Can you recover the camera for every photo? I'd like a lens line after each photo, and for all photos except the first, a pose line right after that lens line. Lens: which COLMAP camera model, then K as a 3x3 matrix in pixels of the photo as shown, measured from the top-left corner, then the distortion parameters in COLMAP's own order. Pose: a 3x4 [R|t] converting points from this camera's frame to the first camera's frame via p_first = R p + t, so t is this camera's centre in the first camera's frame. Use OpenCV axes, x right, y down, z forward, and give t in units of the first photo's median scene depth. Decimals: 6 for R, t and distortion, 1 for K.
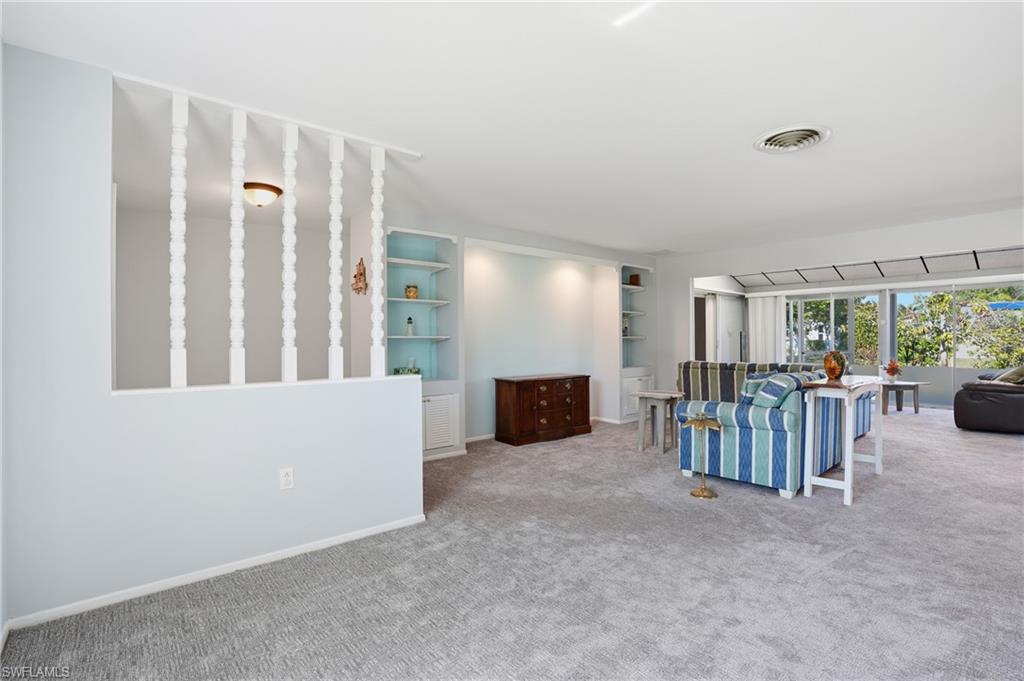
lens RADIAL K [[475.1, 0, 510.6], [0, 475.1, 338.7], [0, 0, 1]] dist [-0.058104, 0.015184]
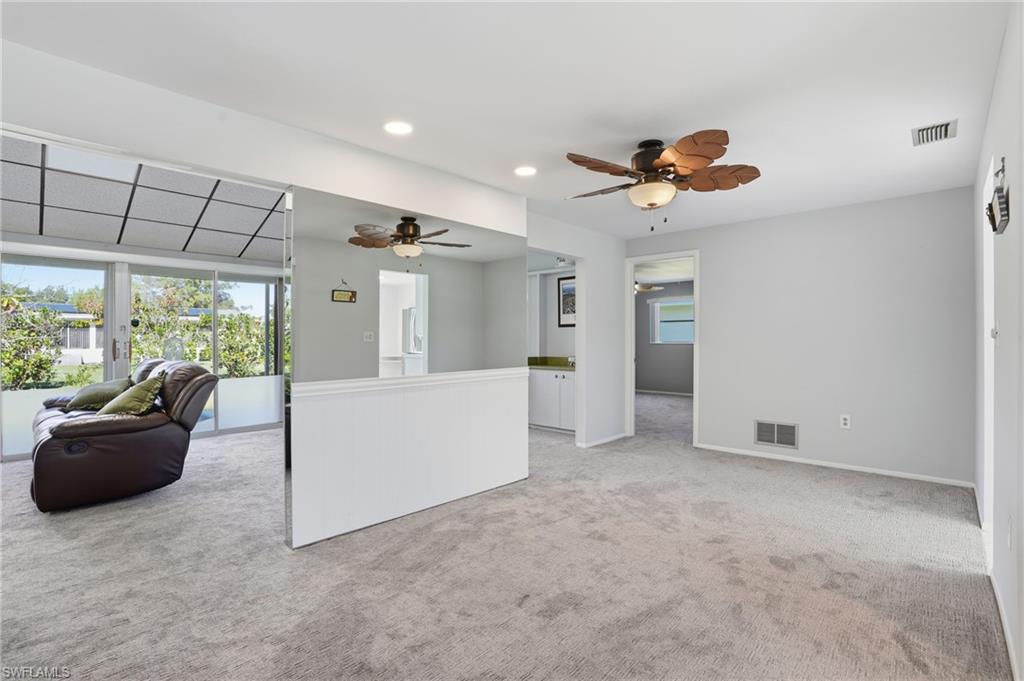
lens RADIAL K [[475.1, 0, 512.3], [0, 475.1, 339.7], [0, 0, 1]] dist [-0.058104, 0.015184]
pose [[-0.122144, -0.000733, 0.992512, 0.338023], [0.005861, 0.999982, 0.001459, -0.002662], [-0.992495, 0.005995, -0.122137, 0.448840]]
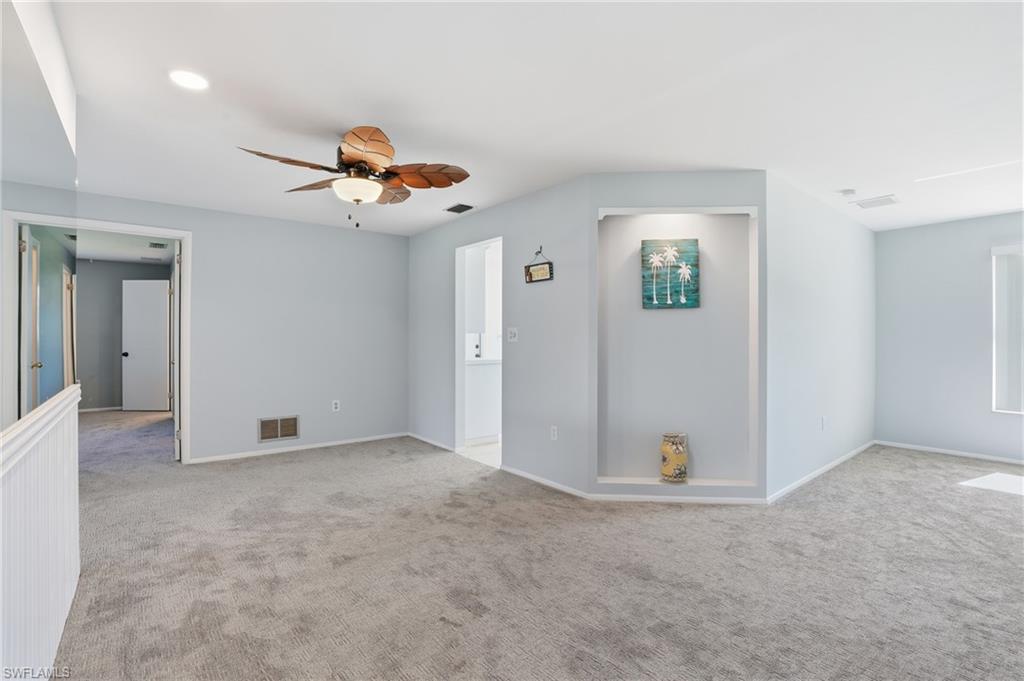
lens RADIAL K [[475.1, 0, 510.9], [0, 475.1, 339.0], [0, 0, 1]] dist [-0.058104, 0.015184]
pose [[-0.999970, -0.005441, 0.005564, 0.609719], [-0.005404, 0.999964, 0.006549, -0.004203], [-0.005600, 0.006519, -0.999963, 0.690257]]
